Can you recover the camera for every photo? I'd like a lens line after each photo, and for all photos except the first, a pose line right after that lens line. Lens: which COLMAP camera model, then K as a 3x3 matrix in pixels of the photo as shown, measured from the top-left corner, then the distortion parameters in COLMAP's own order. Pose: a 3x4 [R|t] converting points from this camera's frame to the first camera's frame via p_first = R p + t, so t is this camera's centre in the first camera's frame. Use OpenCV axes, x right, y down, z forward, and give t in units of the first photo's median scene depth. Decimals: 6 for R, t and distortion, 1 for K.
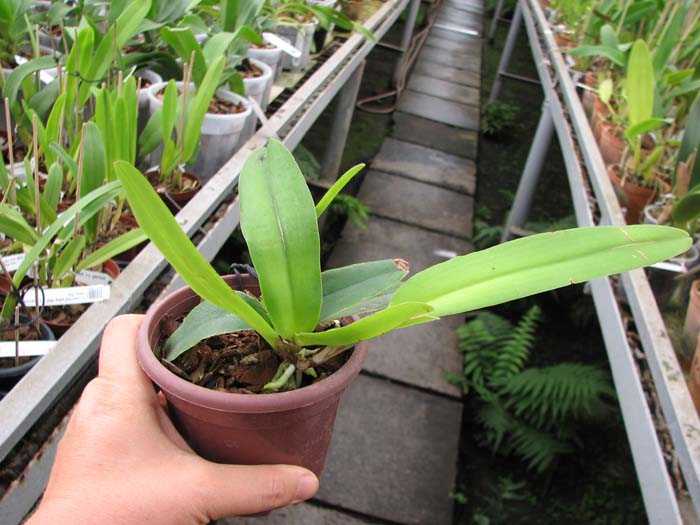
lens RADIAL K [[764.4, 0, 346.7], [0, 764.4, 276.2], [0, 0, 1]] dist [-0.201425, 0.283531]
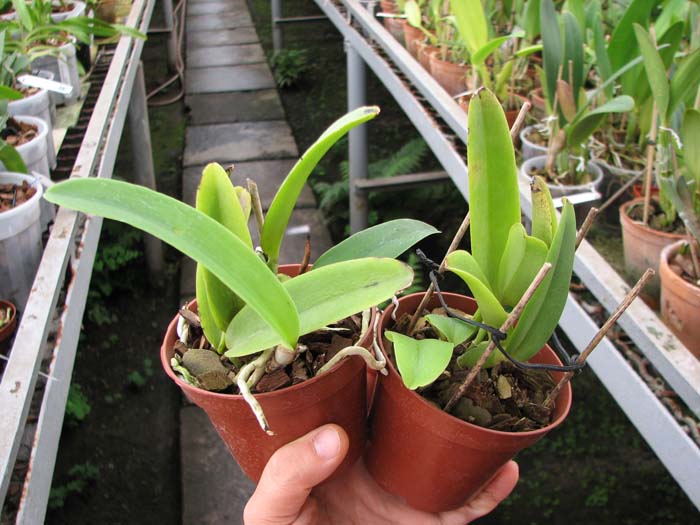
lens RADIAL K [[764.4, 0, 346.7], [0, 764.4, 276.2], [0, 0, 1]] dist [-0.201425, 0.283531]
pose [[0.915121, -0.359222, 0.183064, -0.006463], [0.347811, 0.933023, 0.092168, -0.054927], [-0.203912, -0.020673, 0.978771, 0.102482]]
